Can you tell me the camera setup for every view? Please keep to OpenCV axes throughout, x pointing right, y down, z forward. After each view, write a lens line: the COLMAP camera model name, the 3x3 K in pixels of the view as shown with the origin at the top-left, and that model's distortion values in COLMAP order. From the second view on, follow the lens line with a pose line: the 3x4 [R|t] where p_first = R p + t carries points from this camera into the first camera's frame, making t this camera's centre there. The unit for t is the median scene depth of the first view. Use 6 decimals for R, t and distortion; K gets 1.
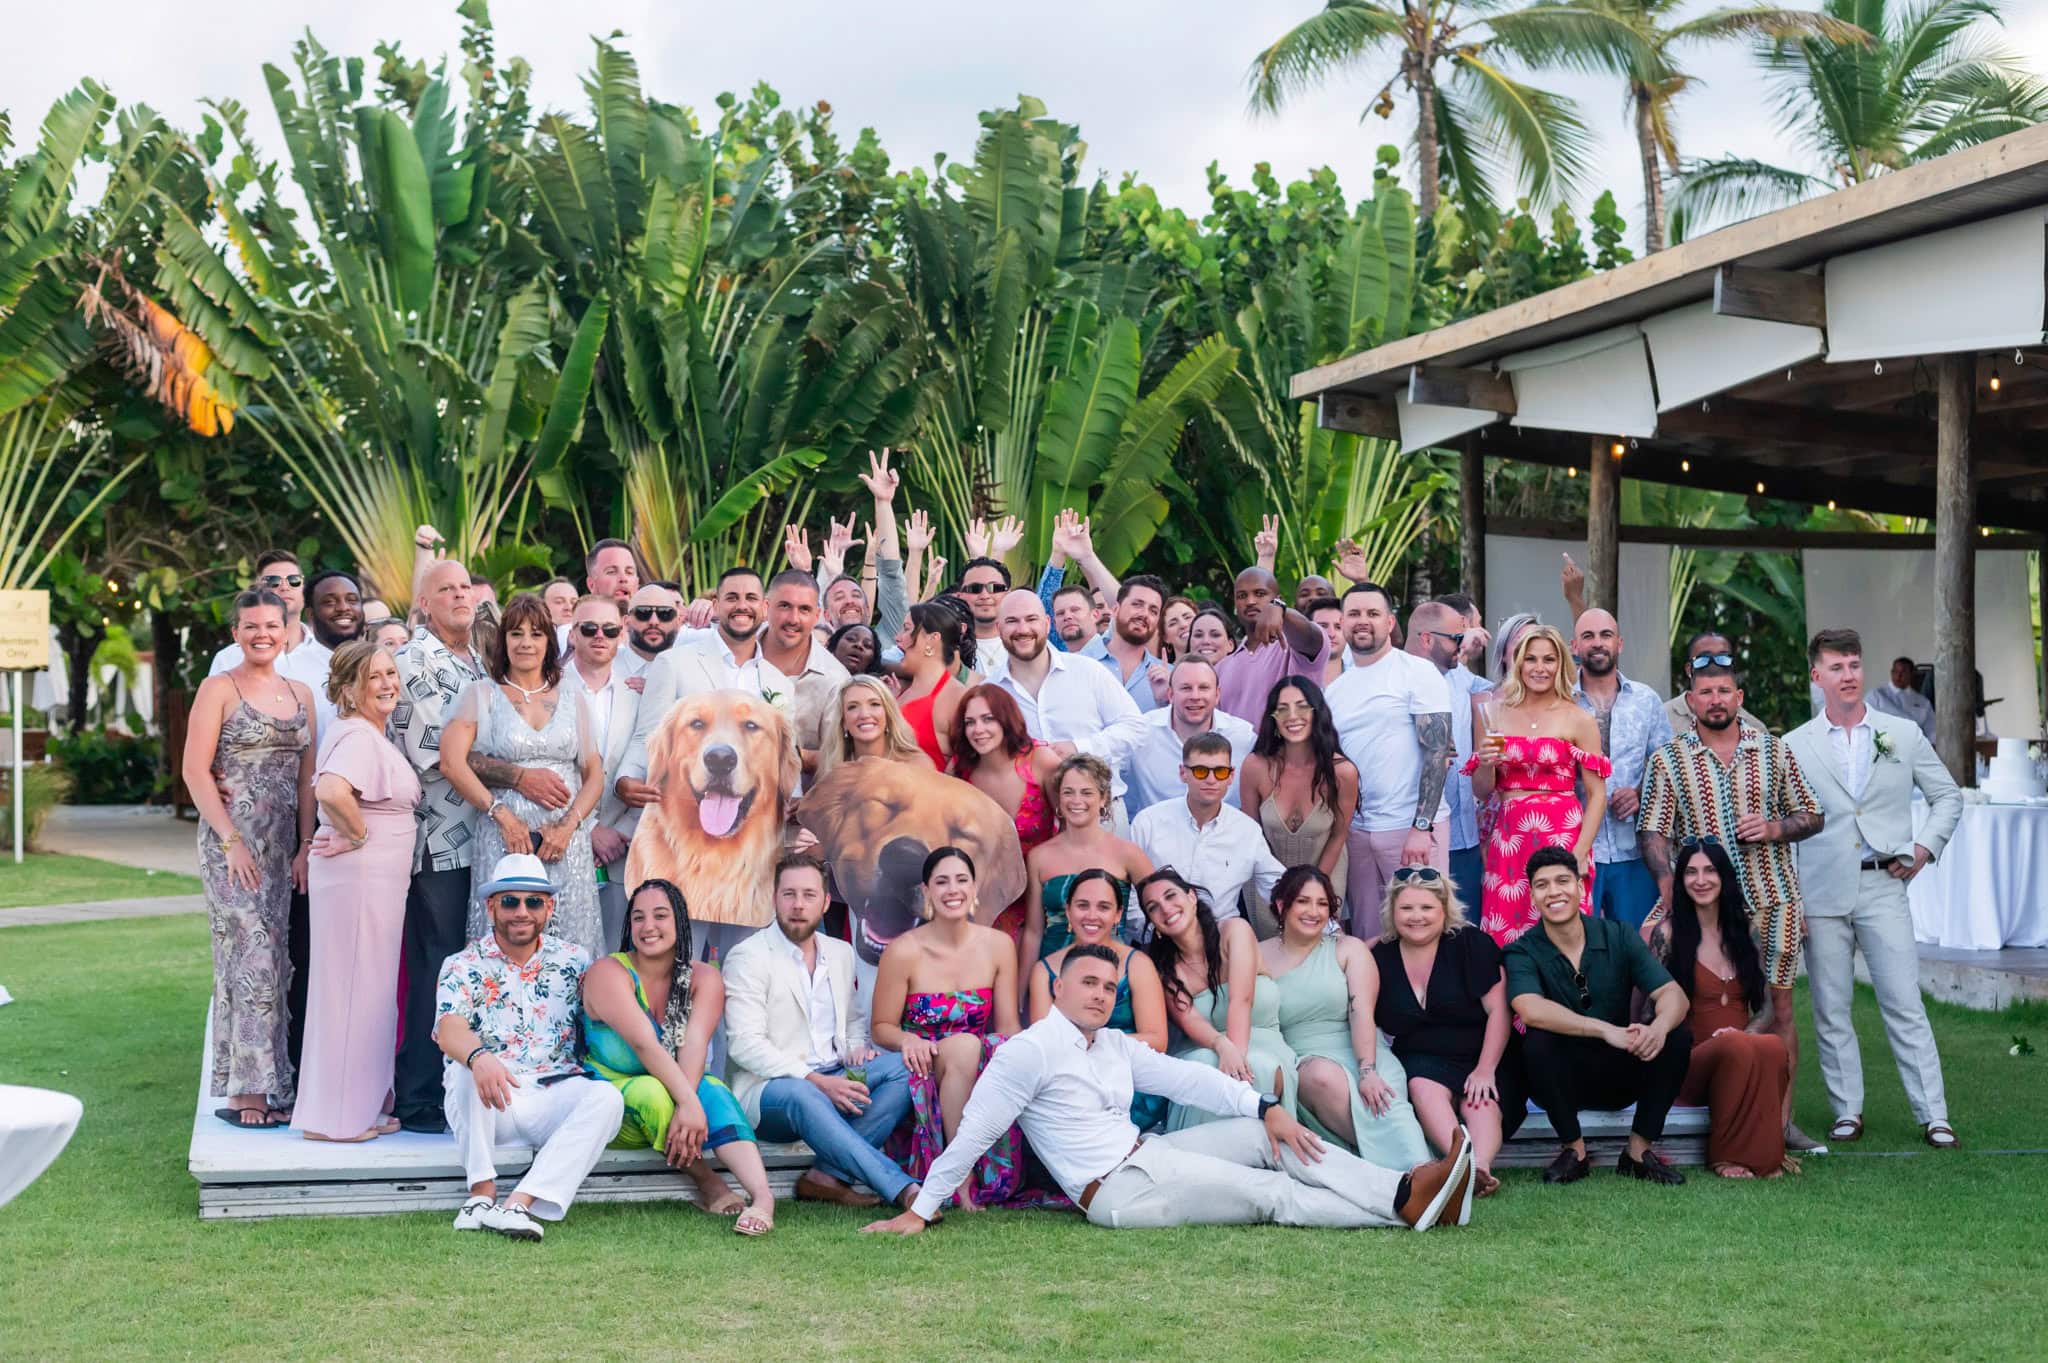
lens RADIAL K [[3325.4, 0, 1024.0], [0, 3325.4, 681.5], [0, 0, 1]] dist [0.012934, 0.004205]
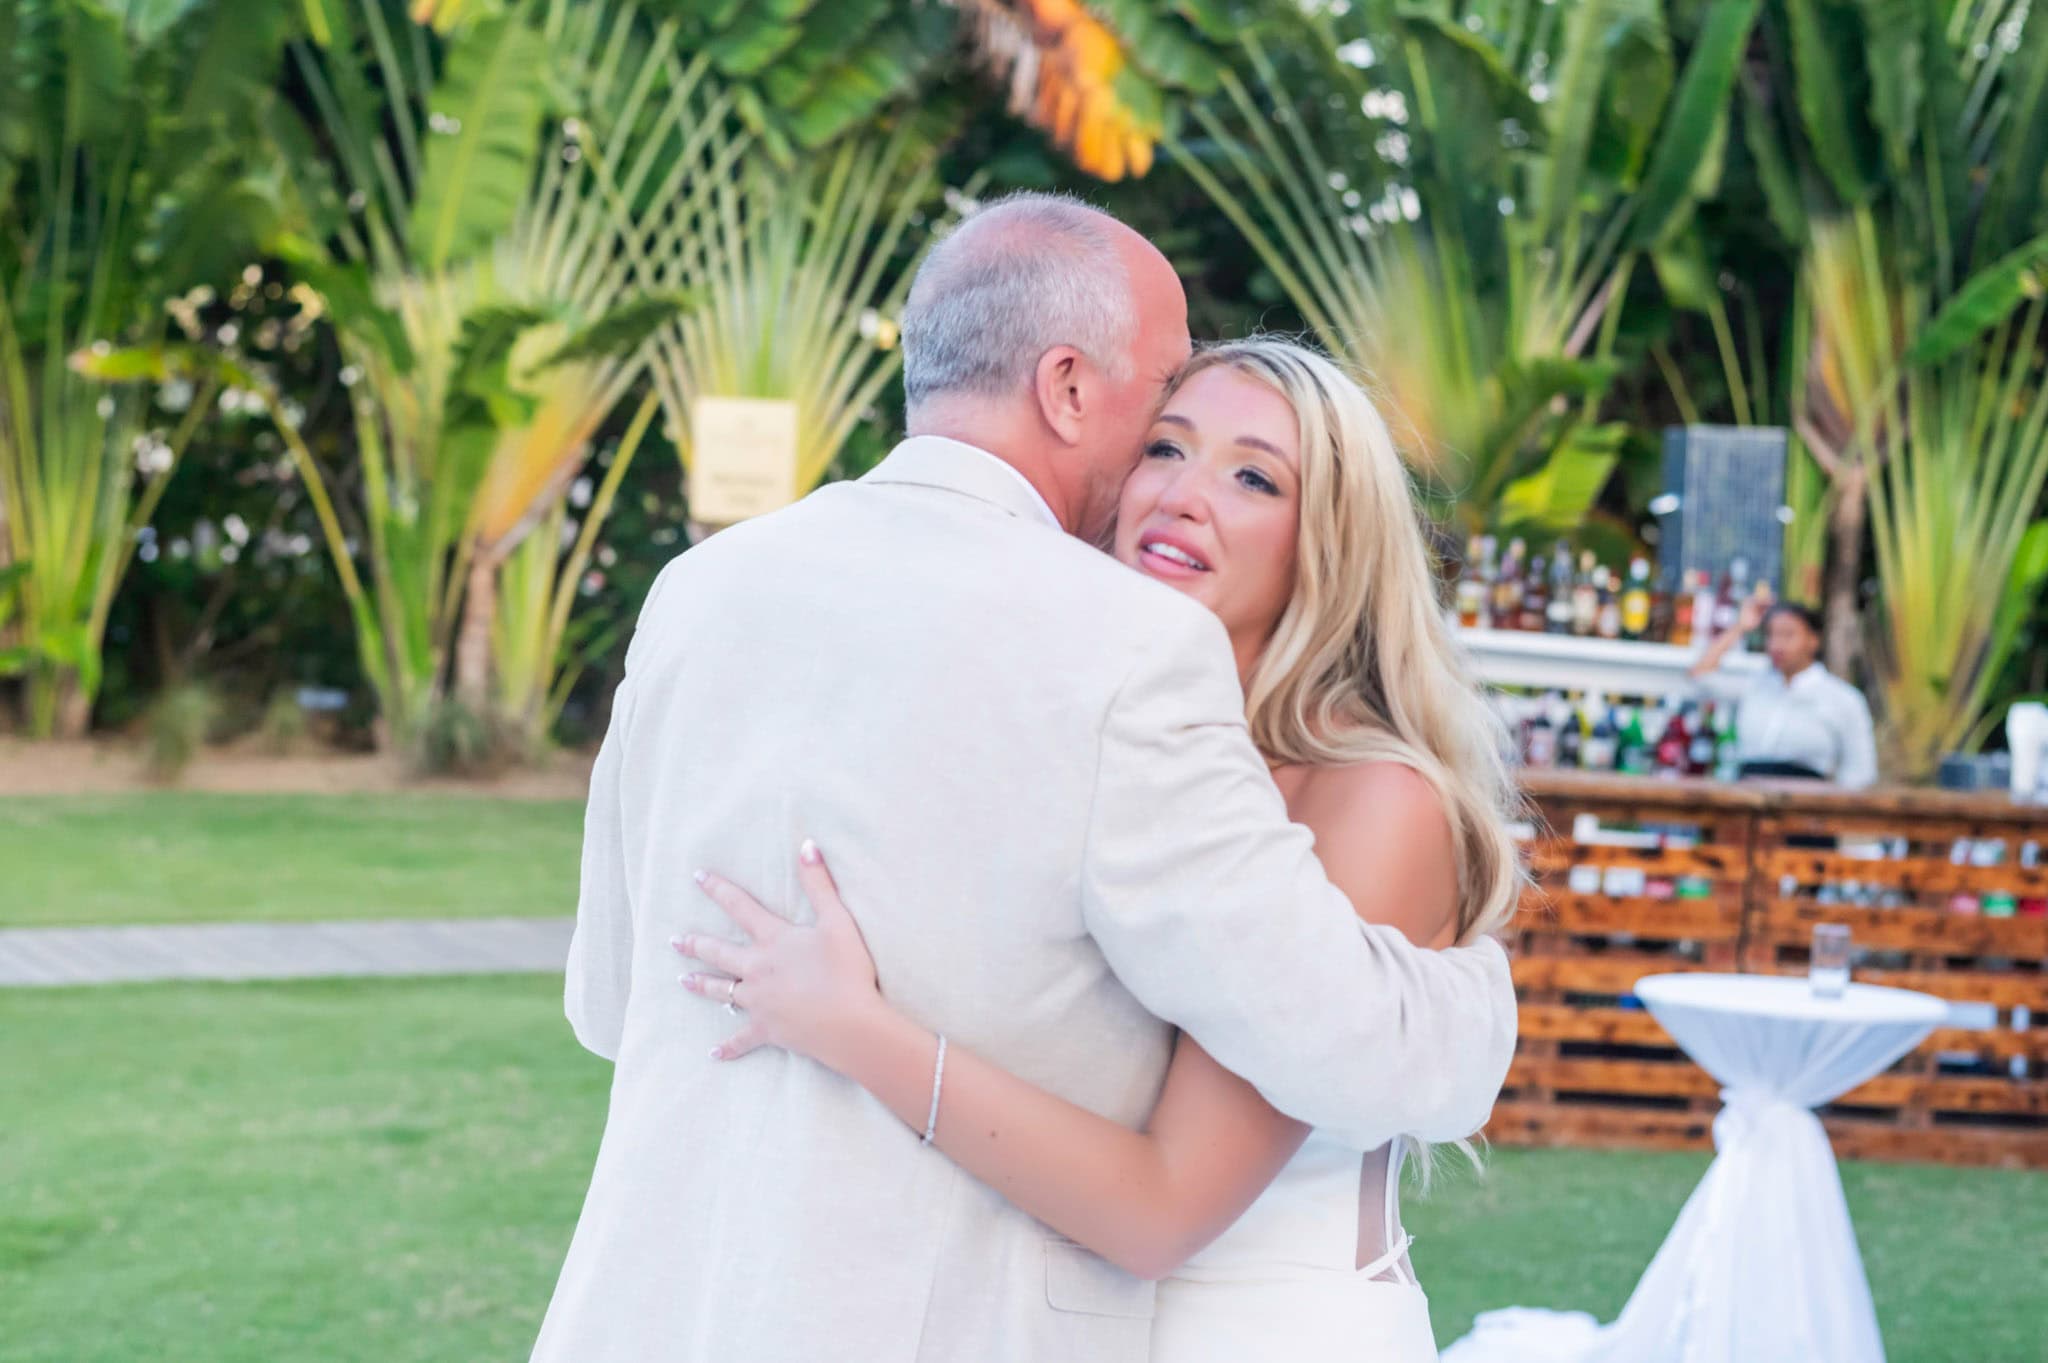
lens RADIAL K [[3325.4, 0, 1024.0], [0, 3325.4, 681.5], [0, 0, 1]] dist [0.012934, 0.004205]
pose [[0.897978, 0.056621, -0.436383, 0.024689], [-0.045825, 0.998328, 0.035238, 0.001001], [0.437648, -0.011646, 0.899071, 0.393272]]
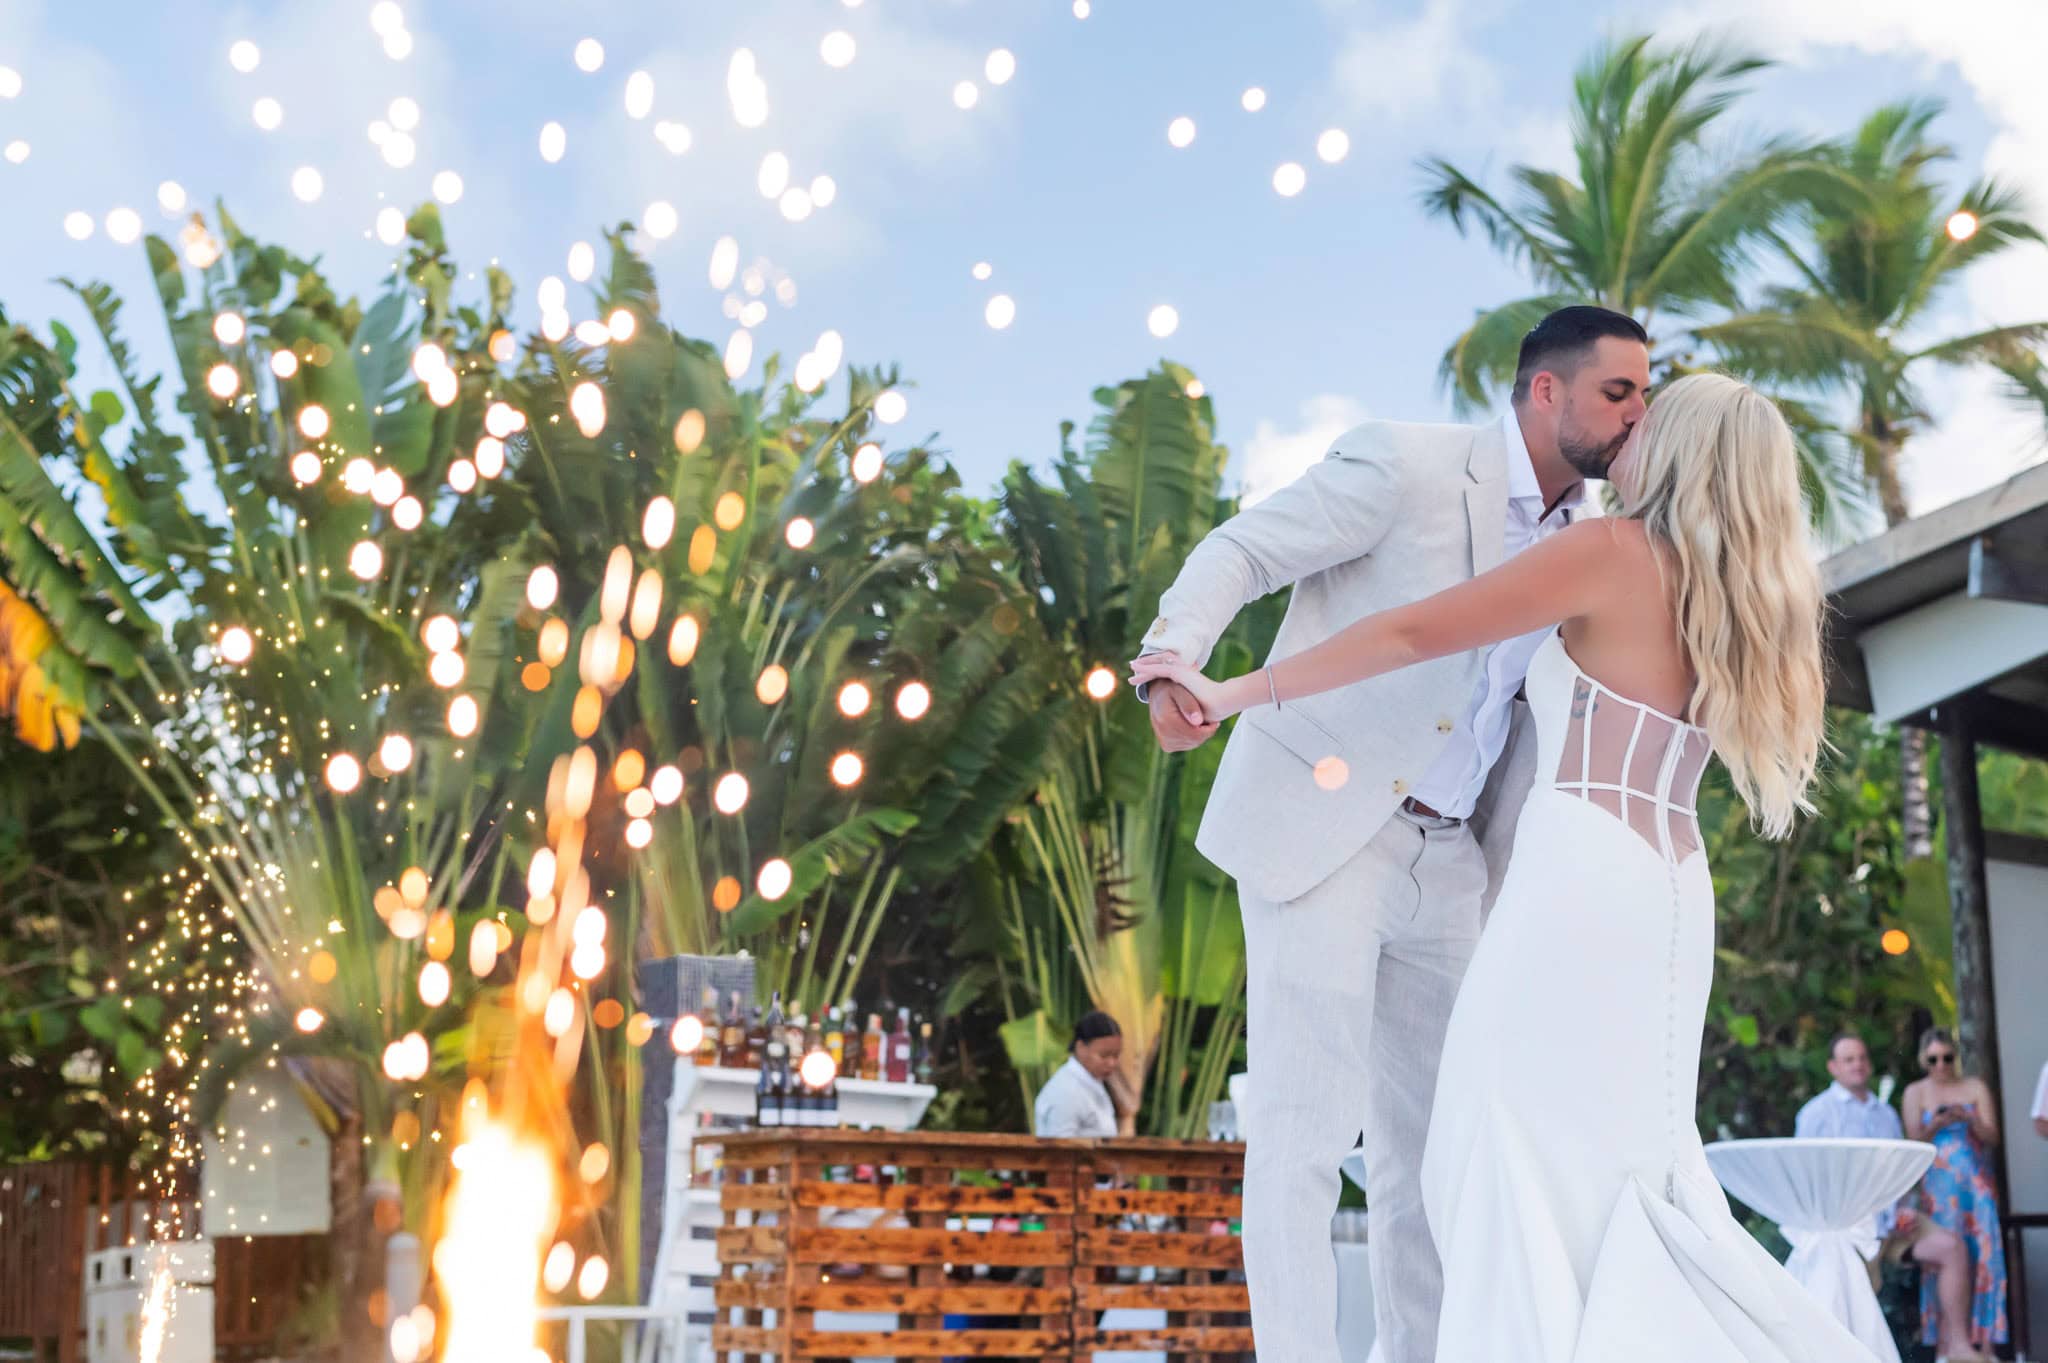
lens RADIAL K [[3325.4, 0, 1024.0], [0, 3325.4, 681.5], [0, 0, 1]] dist [0.012934, 0.004205]
pose [[0.997380, 0.002479, 0.072303, -0.091083], [0.012032, 0.979812, -0.199559, 0.046826], [-0.071338, 0.199906, 0.977215, 0.309262]]
